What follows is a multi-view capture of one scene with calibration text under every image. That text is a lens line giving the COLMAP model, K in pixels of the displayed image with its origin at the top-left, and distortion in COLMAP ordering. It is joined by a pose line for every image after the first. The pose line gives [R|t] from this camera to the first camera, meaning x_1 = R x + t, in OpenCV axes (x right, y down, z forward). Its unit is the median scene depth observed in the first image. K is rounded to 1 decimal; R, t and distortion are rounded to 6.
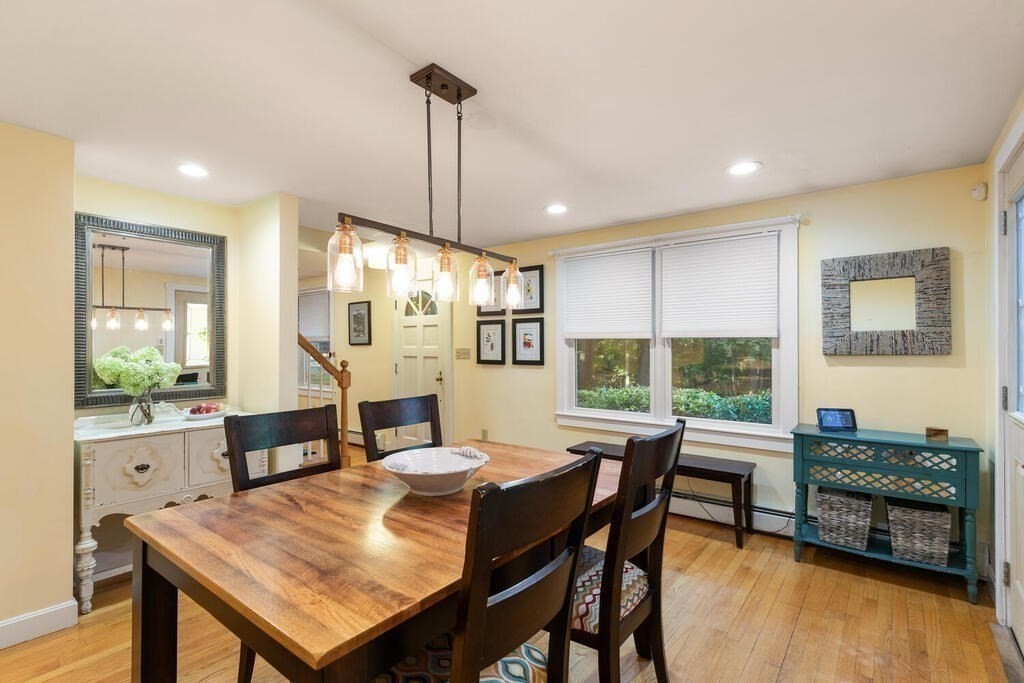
lens RADIAL K [[468.8, 0, 521.1], [0, 468.8, 344.8], [0, 0, 1]] dist [0.005102, -0.000802]
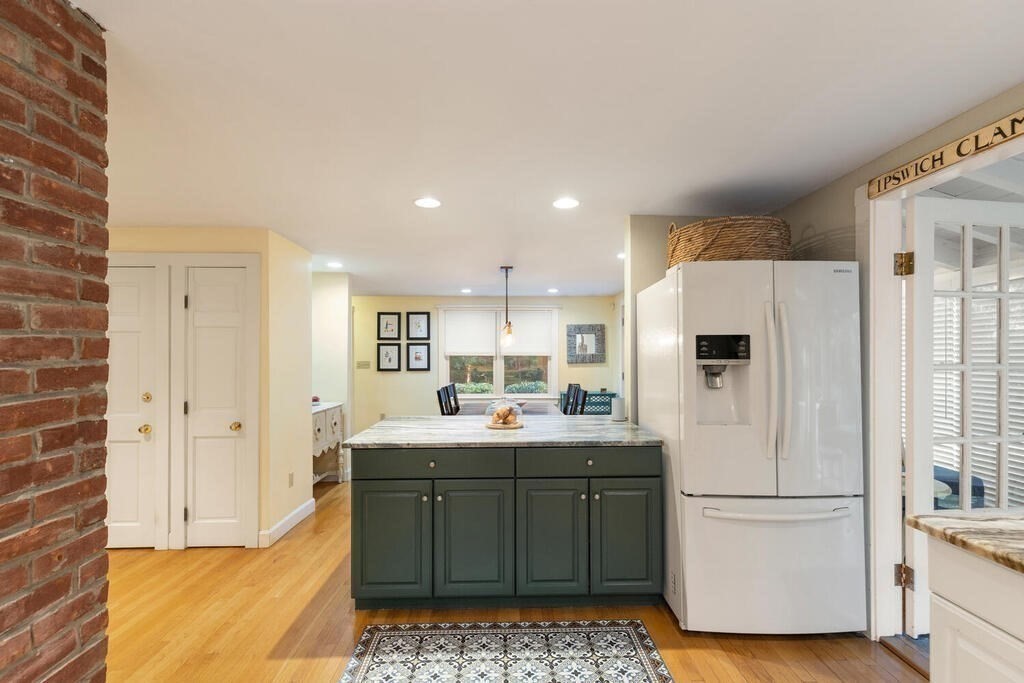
lens RADIAL K [[468.8, 0, 530.8], [0, 468.8, 351.3], [0, 0, 1]] dist [0.005102, -0.000802]
pose [[0.762178, 0.006462, 0.647335, -0.768888], [-0.001844, 0.999968, -0.007811, -0.015008], [-0.647365, 0.004759, 0.762165, -0.526554]]
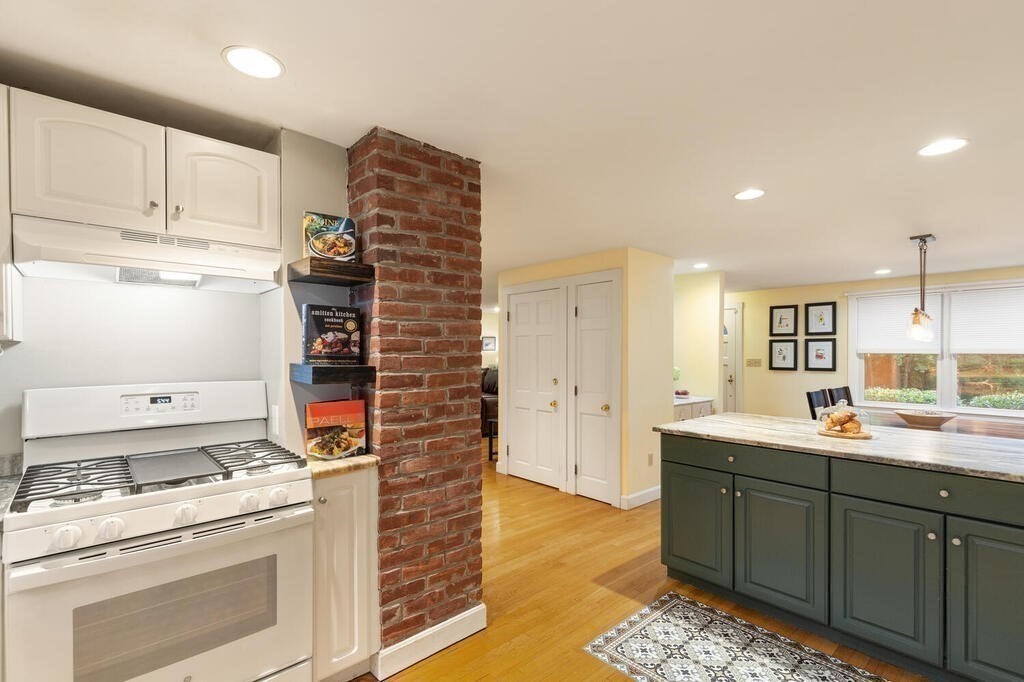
lens RADIAL K [[468.8, 0, 505.1], [0, 468.8, 352.3], [0, 0, 1]] dist [0.005102, -0.000802]
pose [[0.985556, 0.004529, -0.169292, -0.706298], [-0.004279, 0.999989, 0.001841, -0.013580], [0.169298, -0.001090, 0.985564, -0.590404]]
